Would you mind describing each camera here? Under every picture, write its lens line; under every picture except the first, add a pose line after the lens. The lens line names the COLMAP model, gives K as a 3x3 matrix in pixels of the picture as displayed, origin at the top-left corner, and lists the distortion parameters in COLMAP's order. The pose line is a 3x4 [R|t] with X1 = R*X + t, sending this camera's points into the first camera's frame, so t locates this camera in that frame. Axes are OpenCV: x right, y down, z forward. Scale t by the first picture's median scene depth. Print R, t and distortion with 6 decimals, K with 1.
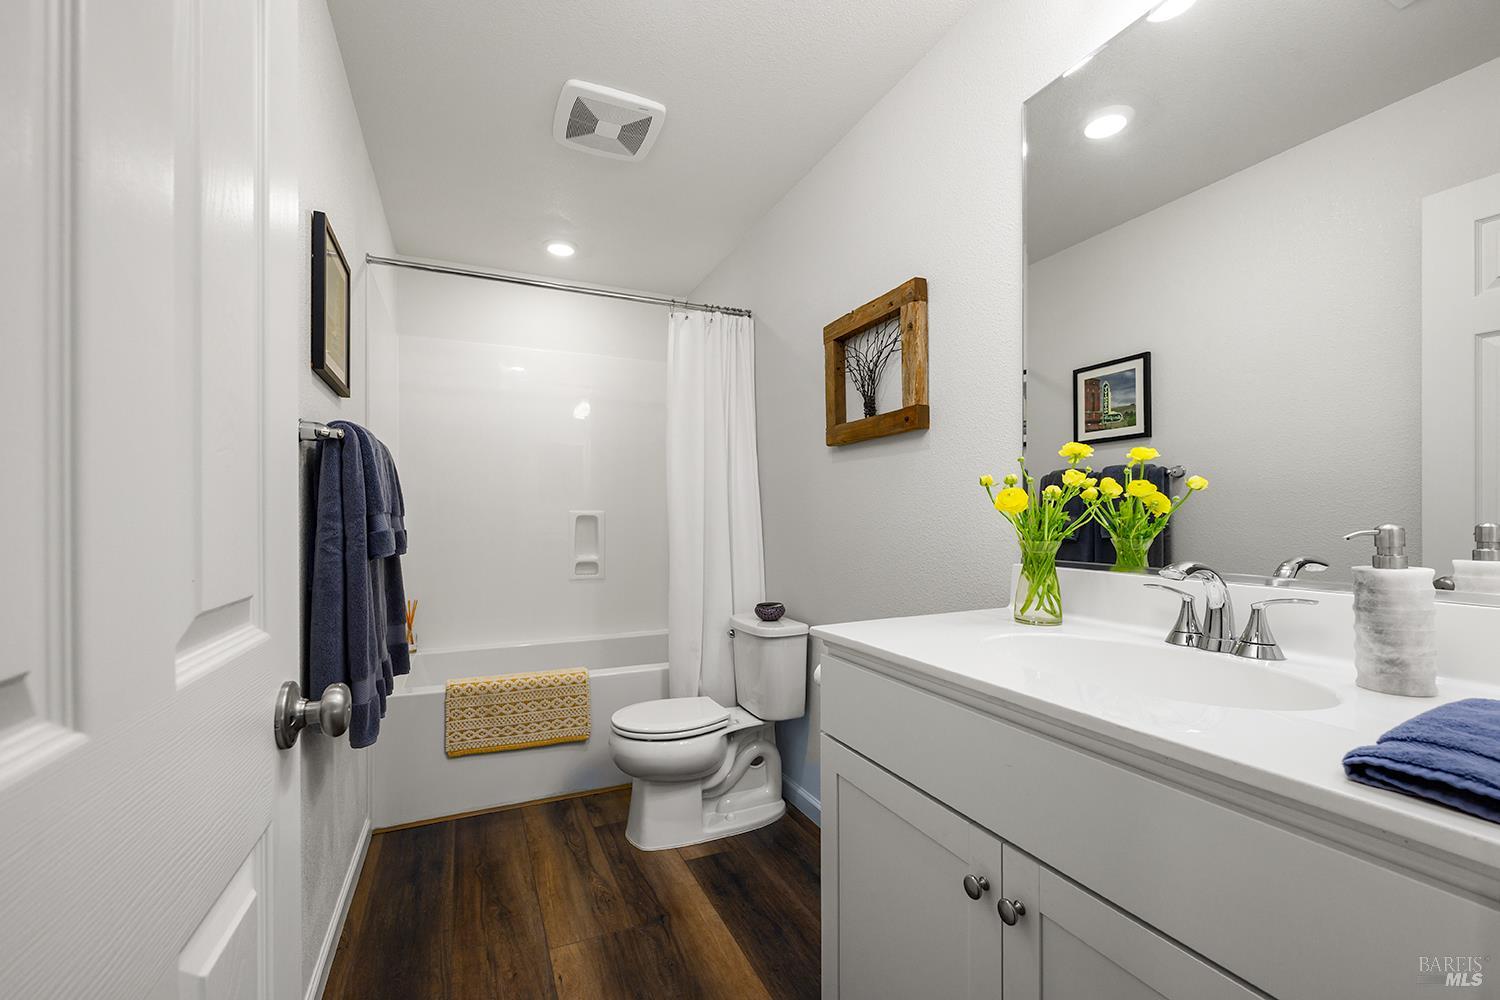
lens RADIAL K [[625.2, 0, 753.7], [0, 625.2, 514.0], [0, 0, 1]] dist [-0.011240, 0.000007]
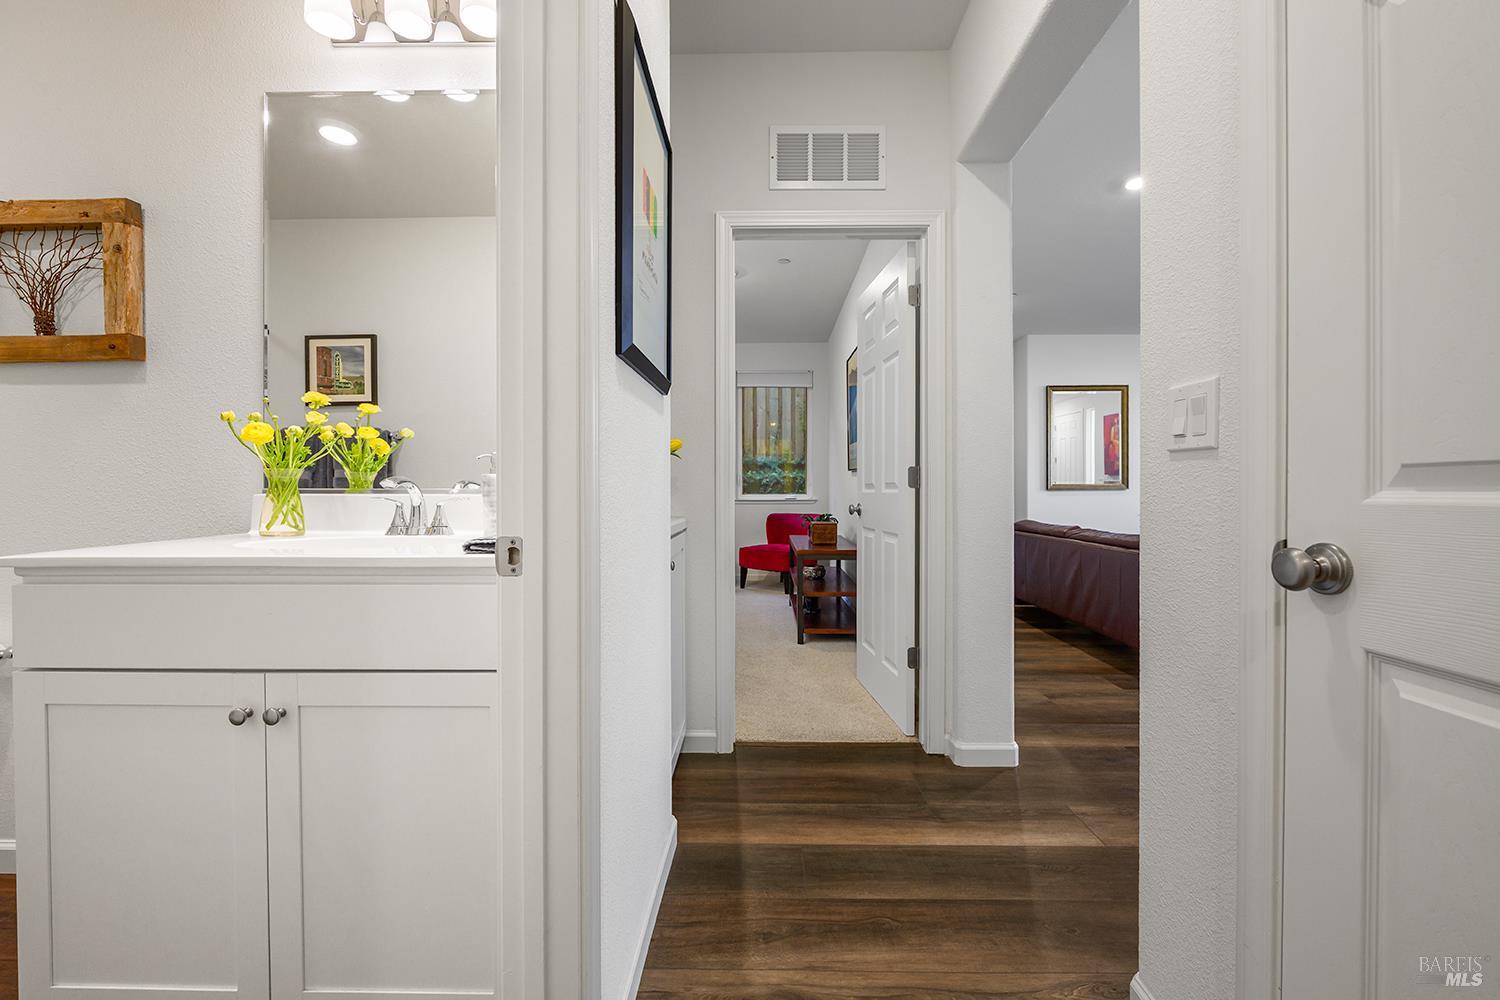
lens RADIAL K [[602.8, 0, 751.1], [0, 602.8, 493.2], [0, 0, 1]] dist [-0.000934, -0.000141]
pose [[0.435768, -0.004992, 0.900045, -0.177553], [0.000519, 0.999986, 0.005295, 0.073484], [-0.900059, -0.001840, 0.435764, -0.292797]]
